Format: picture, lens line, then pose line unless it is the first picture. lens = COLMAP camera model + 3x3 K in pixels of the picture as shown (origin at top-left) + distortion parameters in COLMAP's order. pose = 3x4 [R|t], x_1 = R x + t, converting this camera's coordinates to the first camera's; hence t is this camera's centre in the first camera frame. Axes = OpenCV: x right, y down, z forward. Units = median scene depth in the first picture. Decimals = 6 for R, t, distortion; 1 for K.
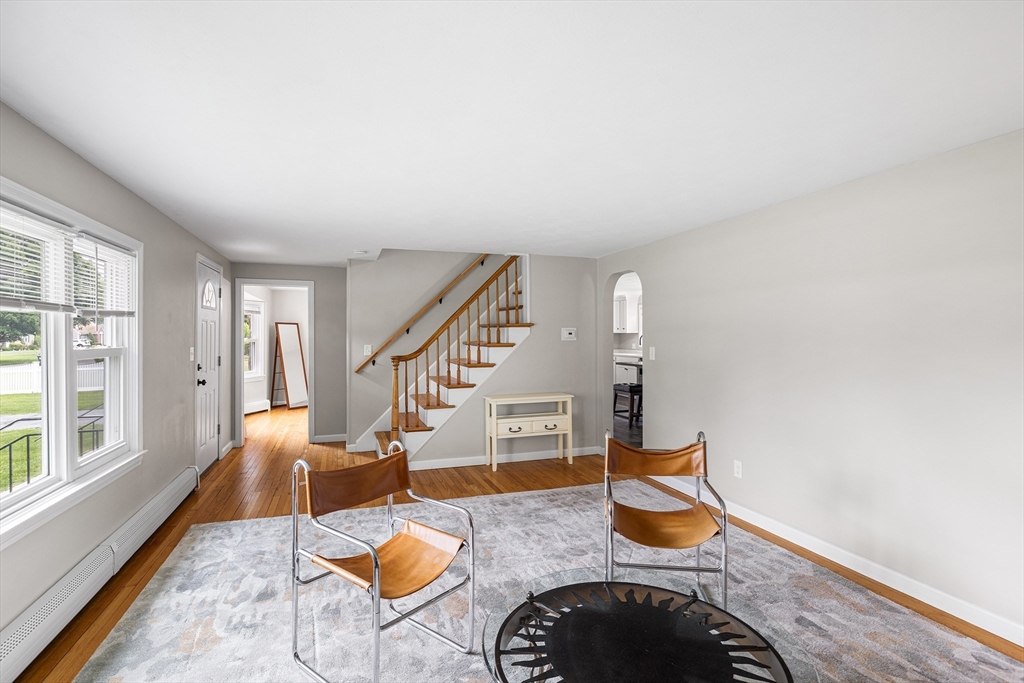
lens RADIAL K [[509.8, 0, 512.7], [0, 509.8, 337.7], [0, 0, 1]] dist [-0.030293, -0.000322]
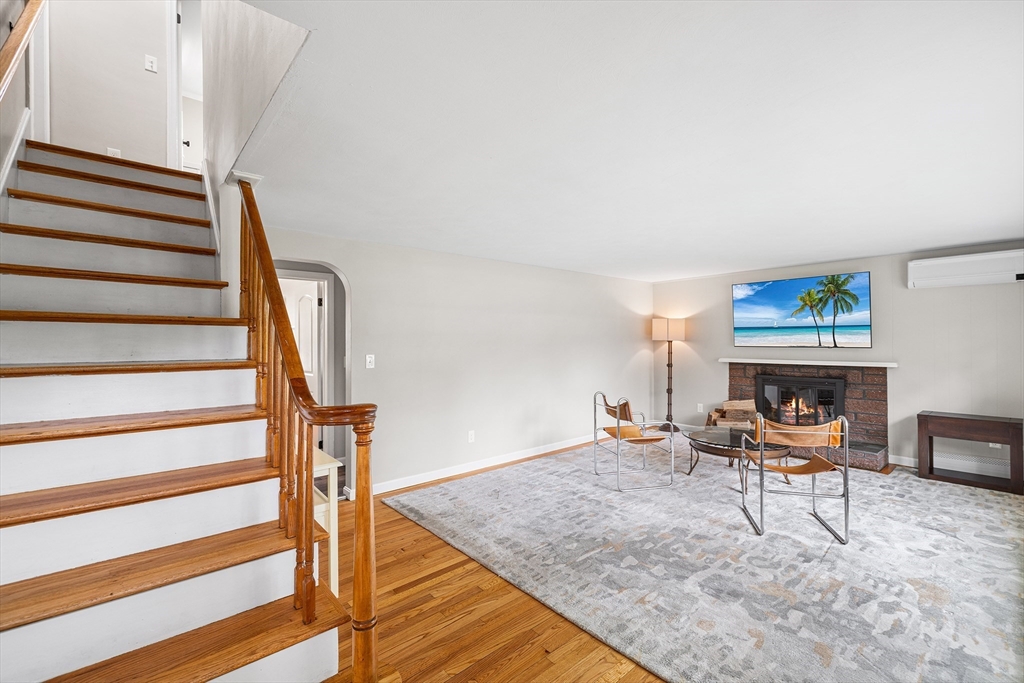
lens RADIAL K [[434.7, 0, 506.1], [0, 434.7, 340.3], [0, 0, 1]] dist [0.003990, -0.000301]
pose [[-0.372793, -0.002872, 0.927910, -0.968233], [0.003858, 0.999982, 0.004645, -0.016735], [-0.927907, 0.005312, -0.372775, 1.852003]]
